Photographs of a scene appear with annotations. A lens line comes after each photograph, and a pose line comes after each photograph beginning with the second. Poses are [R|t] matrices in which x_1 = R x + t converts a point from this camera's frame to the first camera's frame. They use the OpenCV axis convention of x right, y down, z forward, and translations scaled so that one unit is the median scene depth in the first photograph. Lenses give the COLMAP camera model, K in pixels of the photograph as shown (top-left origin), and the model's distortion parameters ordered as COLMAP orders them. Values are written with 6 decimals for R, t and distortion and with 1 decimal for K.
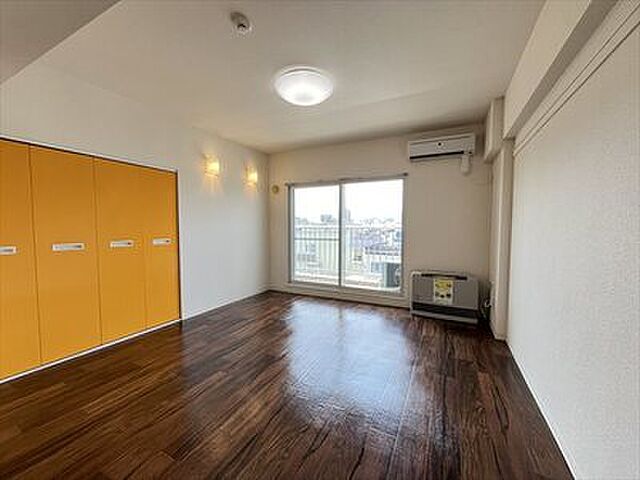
lens RADIAL K [[257.9, 0, 320.0], [0, 257.9, 240.0], [0, 0, 1]] dist [-0.001413, -0.000314]
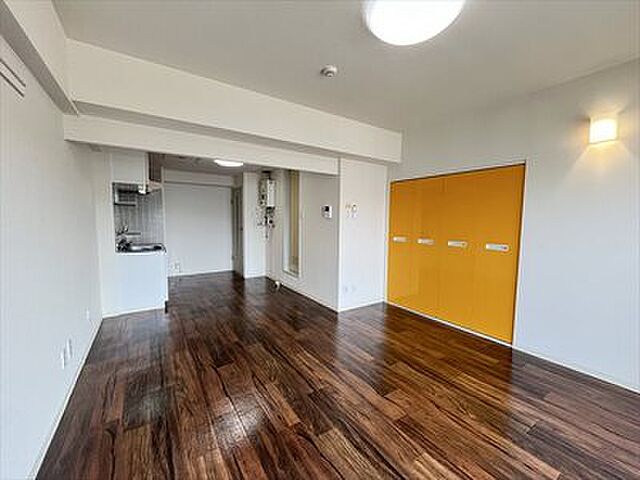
lens RADIAL K [[257.9, 0, 320.0], [0, 257.9, 240.0], [0, 0, 1]] dist [-0.001413, -0.000314]
pose [[-0.488733, 0.042344, -0.871405, 0.477181], [-0.075403, 0.993034, 0.090545, -0.054281], [0.869169, 0.109959, -0.482135, 0.912879]]
